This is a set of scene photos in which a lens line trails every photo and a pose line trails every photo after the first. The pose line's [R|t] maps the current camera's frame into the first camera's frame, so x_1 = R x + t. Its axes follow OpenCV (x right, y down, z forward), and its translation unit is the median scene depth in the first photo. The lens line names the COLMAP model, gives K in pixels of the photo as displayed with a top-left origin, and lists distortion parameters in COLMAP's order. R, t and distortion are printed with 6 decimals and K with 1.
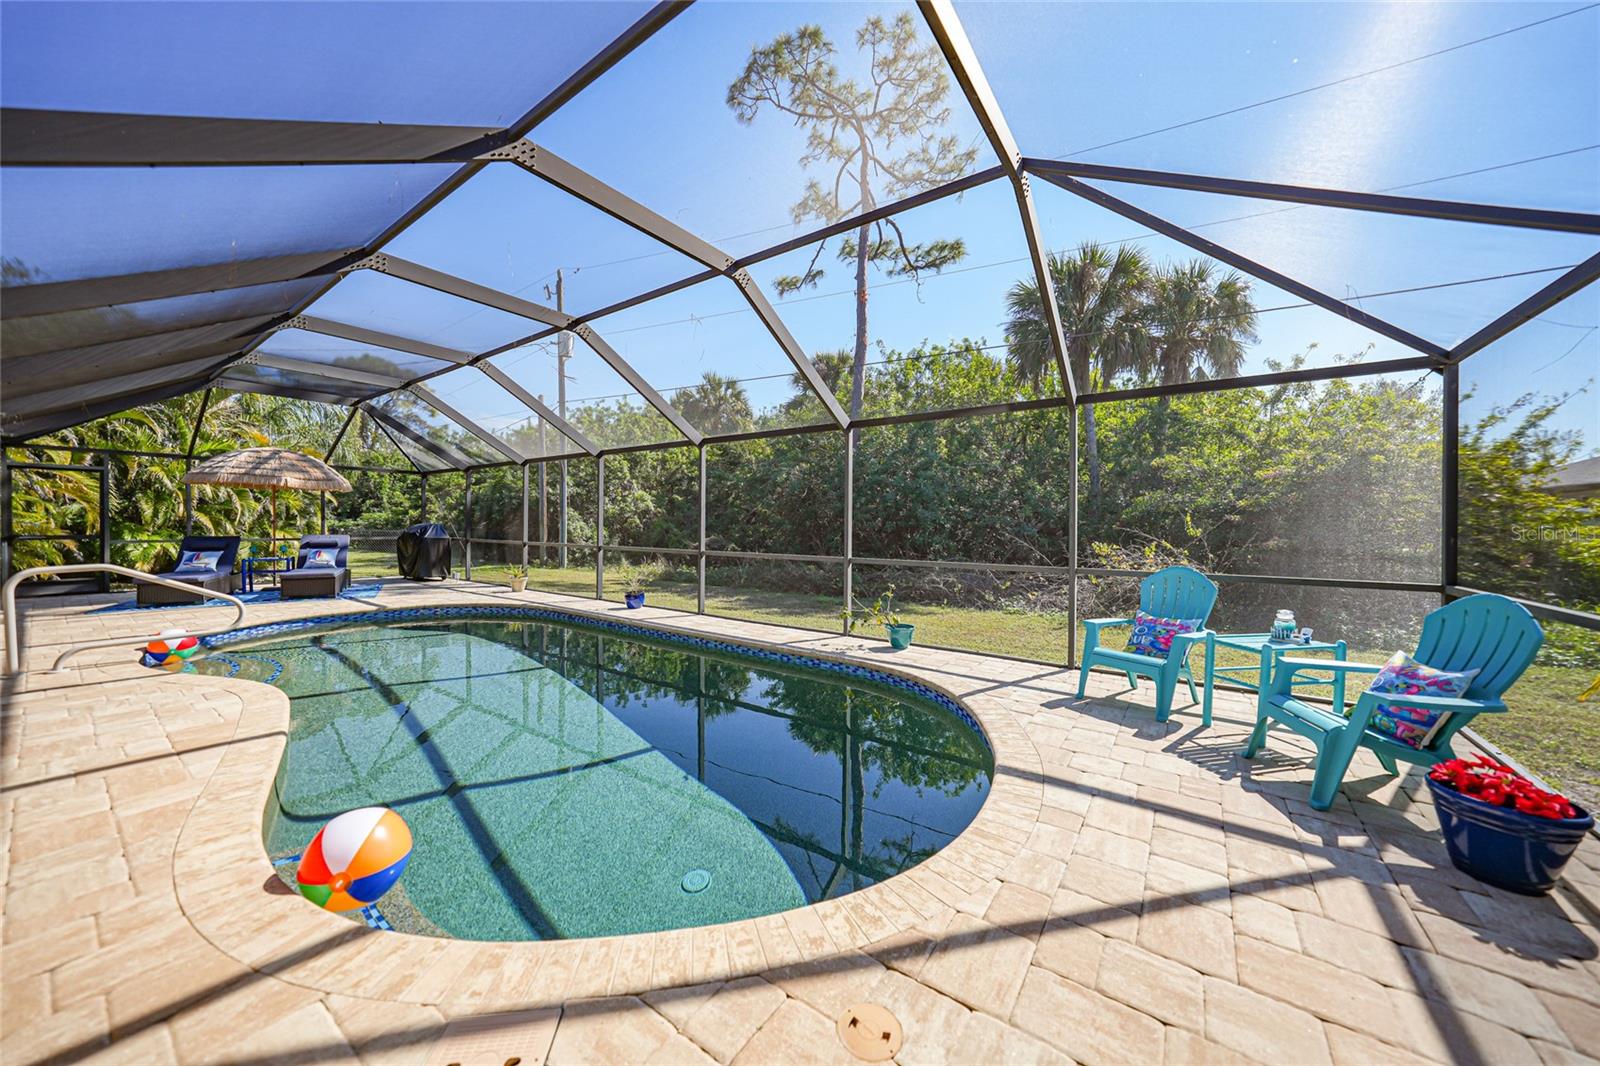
lens RADIAL K [[554.4, 0, 801.4], [0, 554.4, 525.6], [0, 0, 1]] dist [-0.001959, -0.000006]
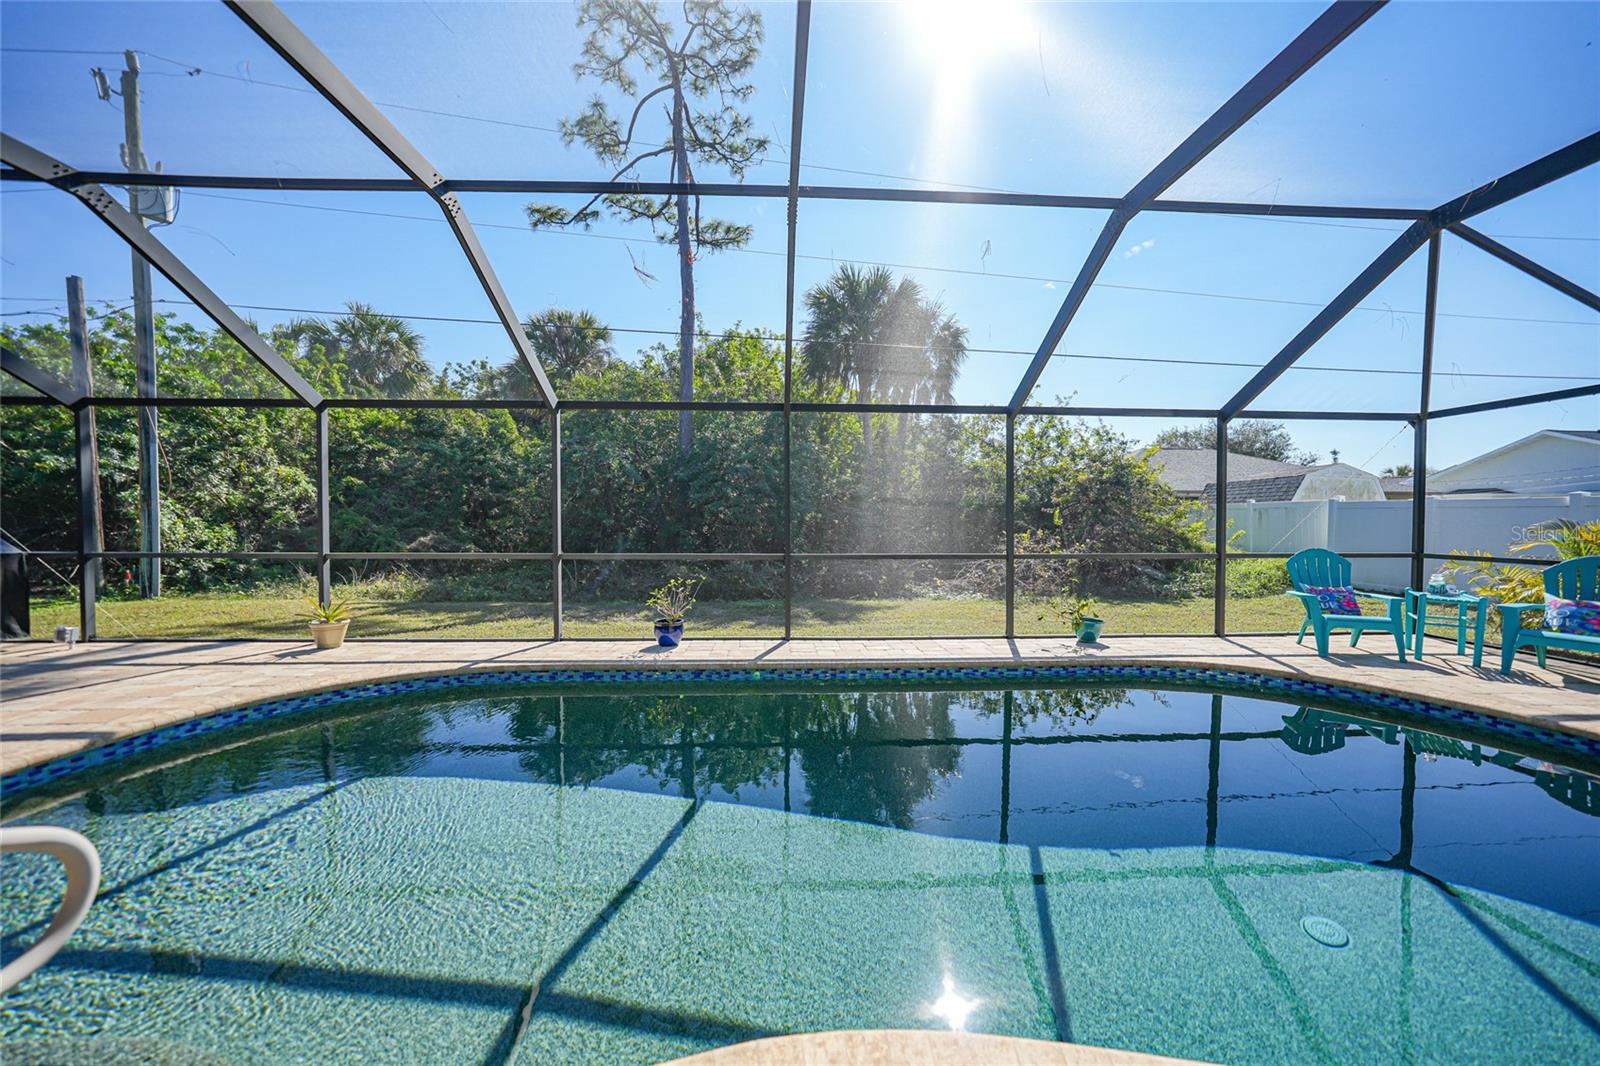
lens RADIAL K [[542.6, 0, 791.7], [0, 542.6, 530.2], [0, 0, 1]] dist [-0.000355, 0.001980]
pose [[0.800399, -0.022269, 0.599054, -0.355009], [0.004471, 0.999504, 0.031181, -0.006440], [-0.599451, -0.022279, 0.800101, 0.238856]]
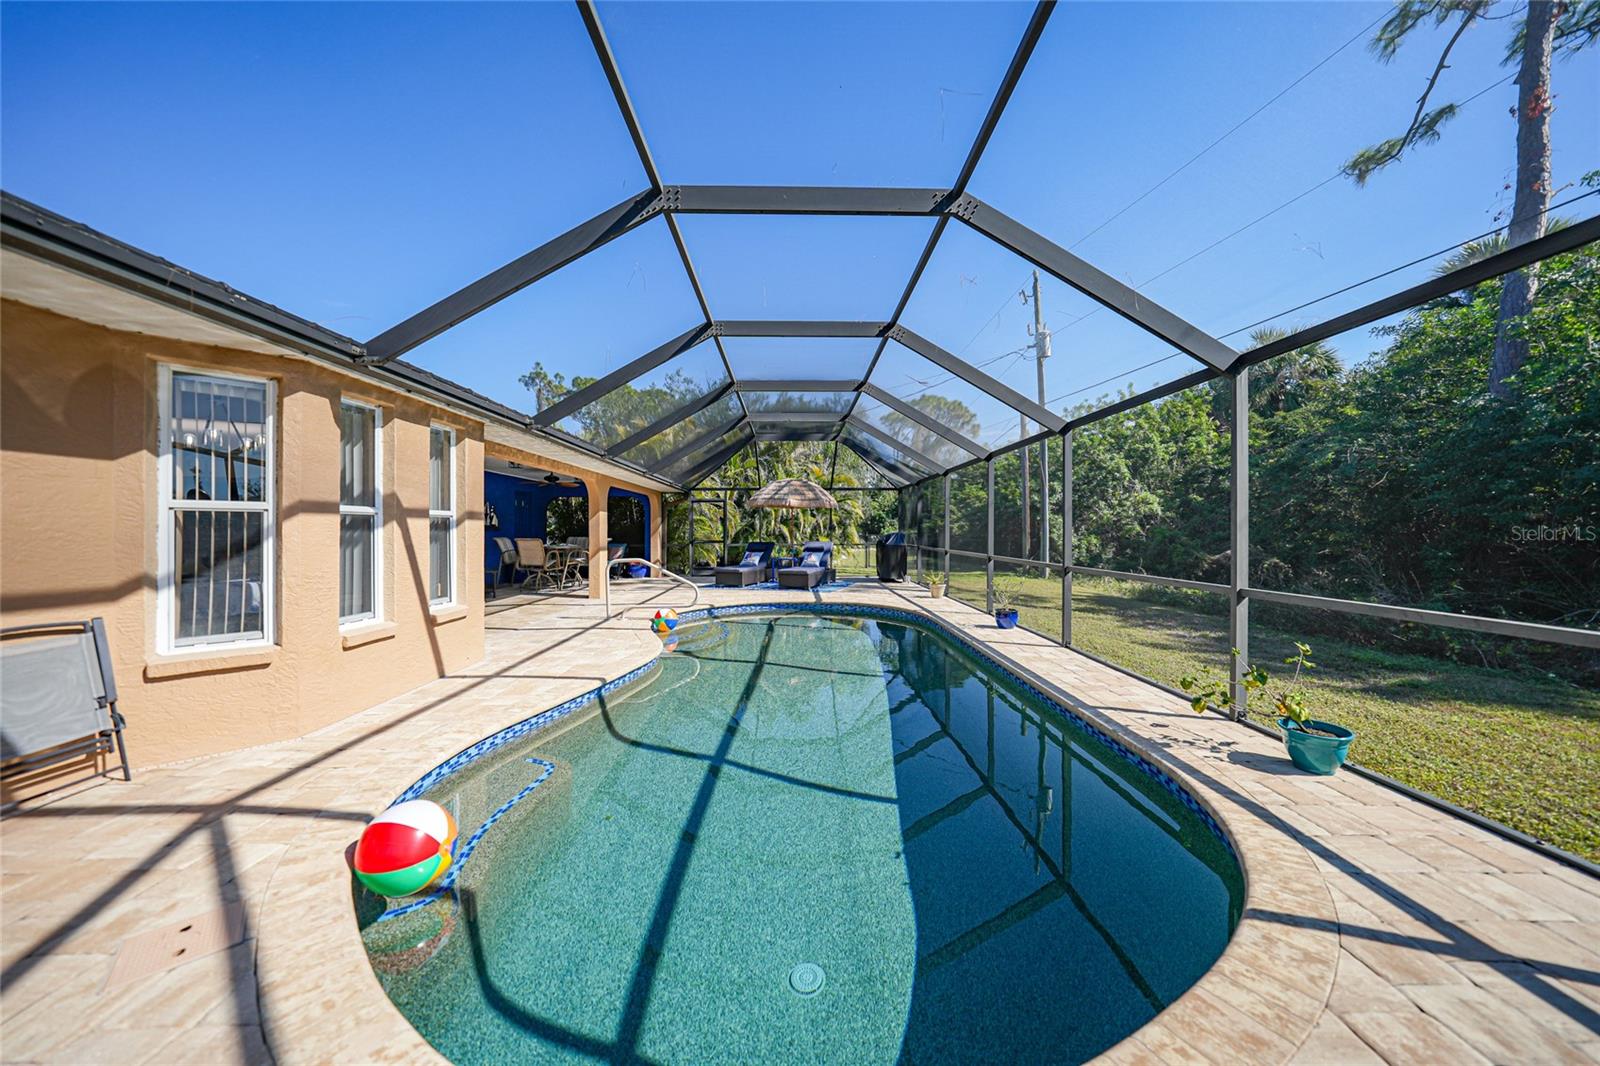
lens RADIAL K [[557.6, 0, 800.0], [0, 557.6, 533.0], [0, 0, 1]] dist [-0.029808, 0.007036]
pose [[0.595070, -0.003818, -0.803665, 0.130036], [0.003493, 0.999992, -0.002164, -0.000574], [0.803666, -0.001520, 0.595078, 0.134490]]
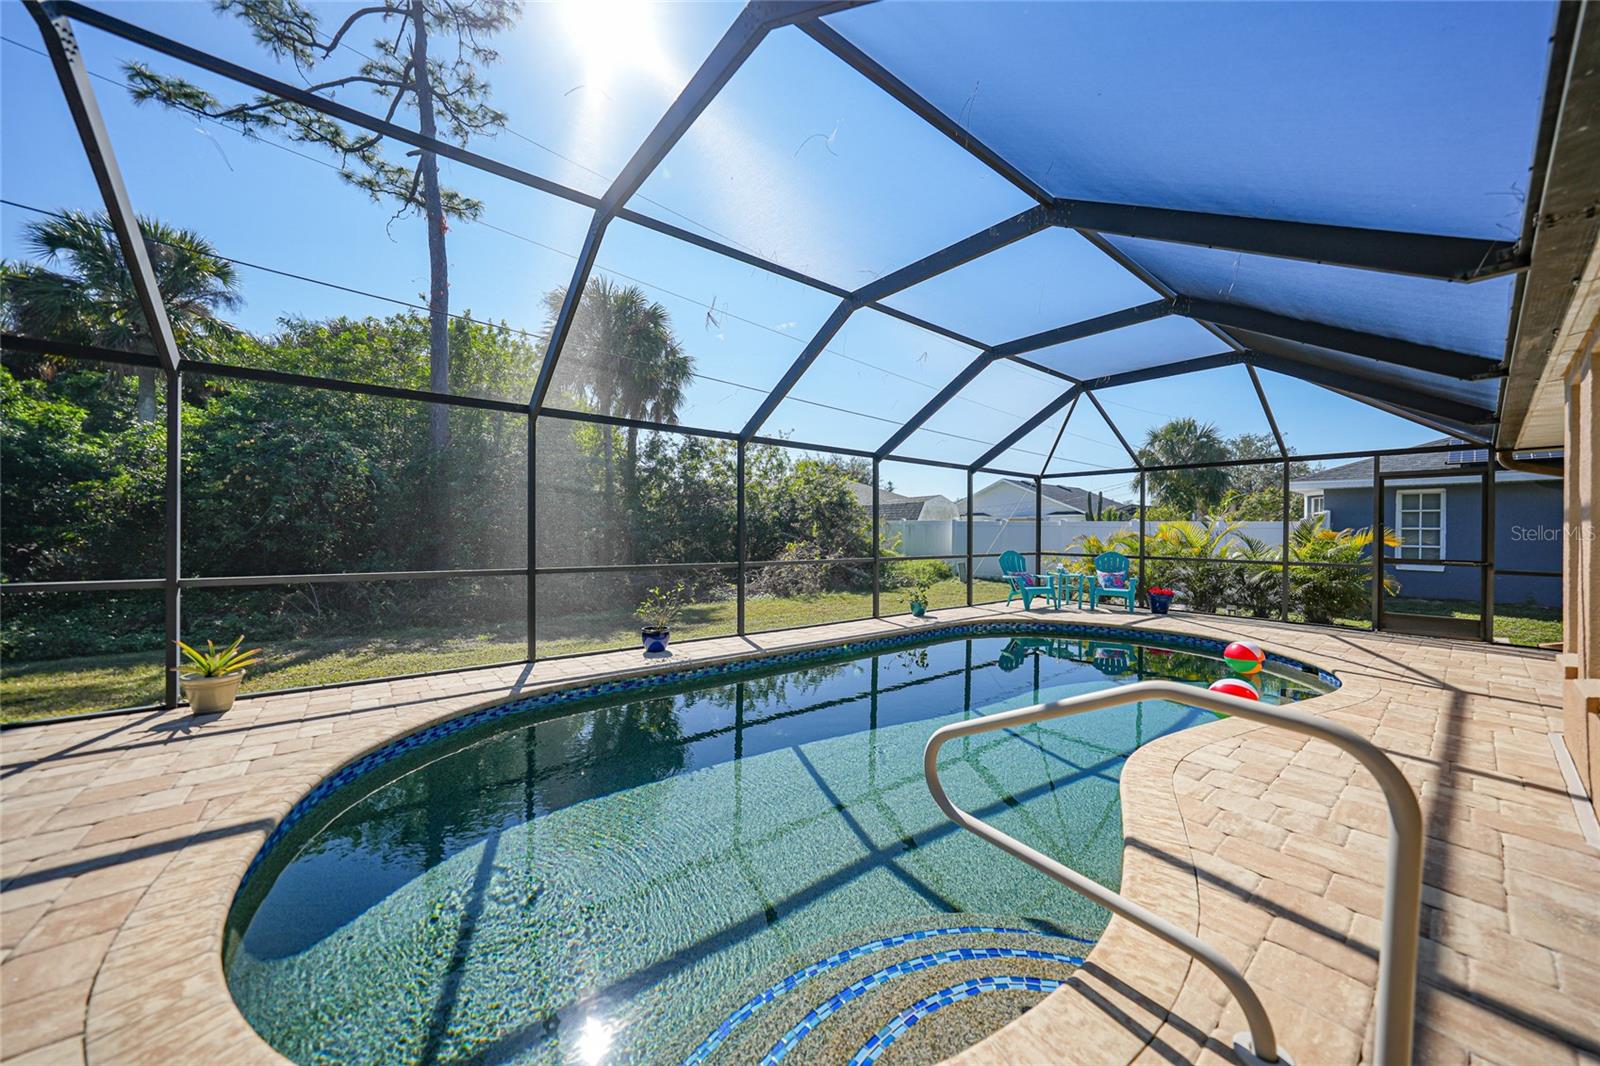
lens RADIAL K [[549.3, 0, 772.0], [0, 549.3, 531.2], [0, 0, 1]] dist [-0.000281, 0.005835]
pose [[0.331979, -0.009343, 0.943240, -0.566644], [-0.004659, 0.999923, 0.011544, -0.009113], [-0.943275, -0.008227, 0.331910, 0.386915]]
